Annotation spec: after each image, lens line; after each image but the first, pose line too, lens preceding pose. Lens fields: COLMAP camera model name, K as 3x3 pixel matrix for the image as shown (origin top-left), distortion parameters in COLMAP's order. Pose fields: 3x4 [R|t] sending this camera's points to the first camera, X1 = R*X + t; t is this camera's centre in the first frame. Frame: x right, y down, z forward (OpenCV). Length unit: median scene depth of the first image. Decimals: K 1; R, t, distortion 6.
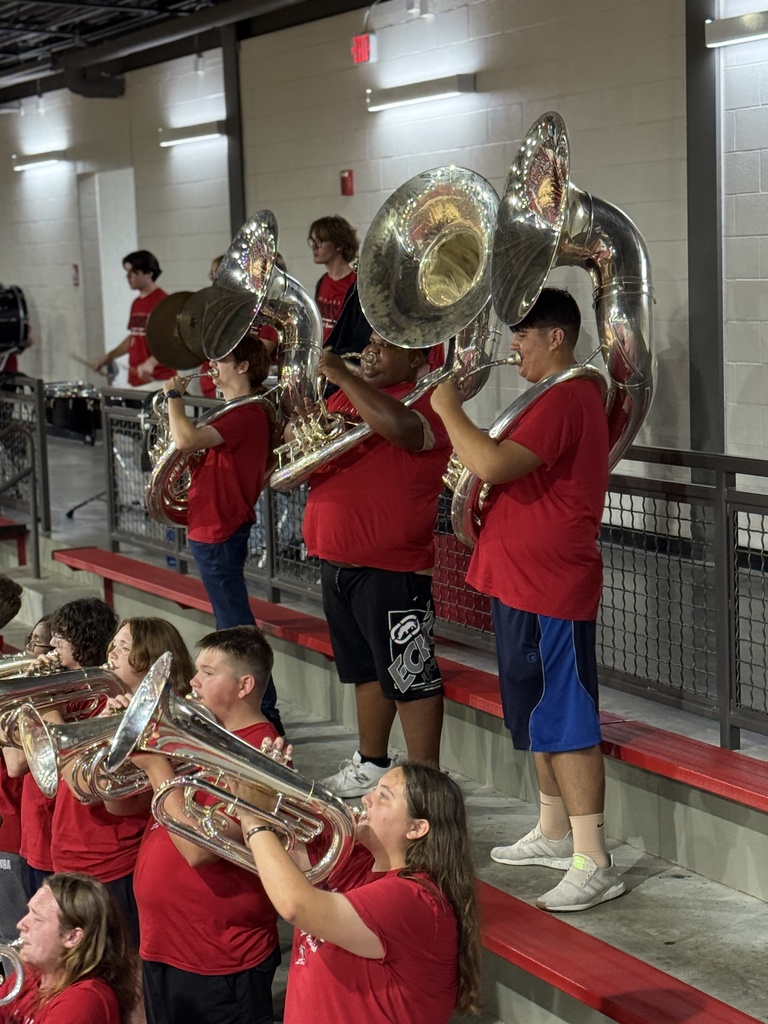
lens RADIAL K [[2170.6, 0, 385.0], [0, 2170.6, 511.4], [0, 0, 1]] dist [0.132535, 0.000000]
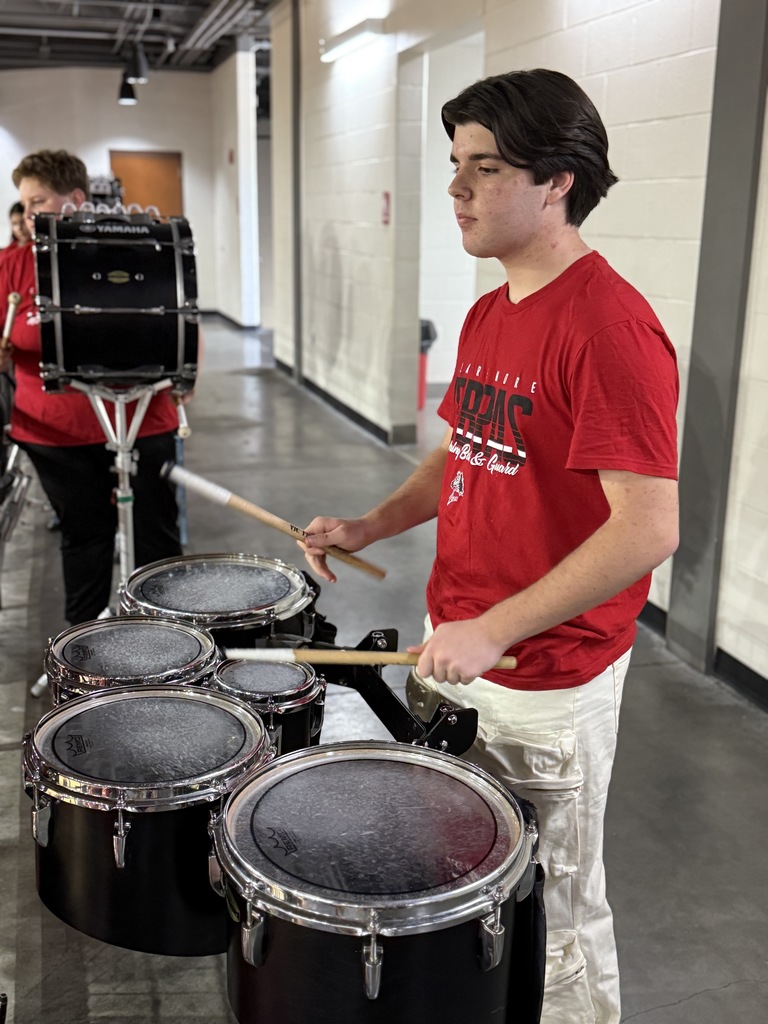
lens RADIAL K [[1132.7, 0, 383.3], [0, 1132.7, 514.9], [0, 0, 1]] dist [0.095573, 0.000000]
pose [[0.982540, 0.084110, -0.165951, -0.074686], [-0.059077, 0.986859, 0.150397, -0.066896], [0.176420, -0.137967, 0.974598, 0.635537]]
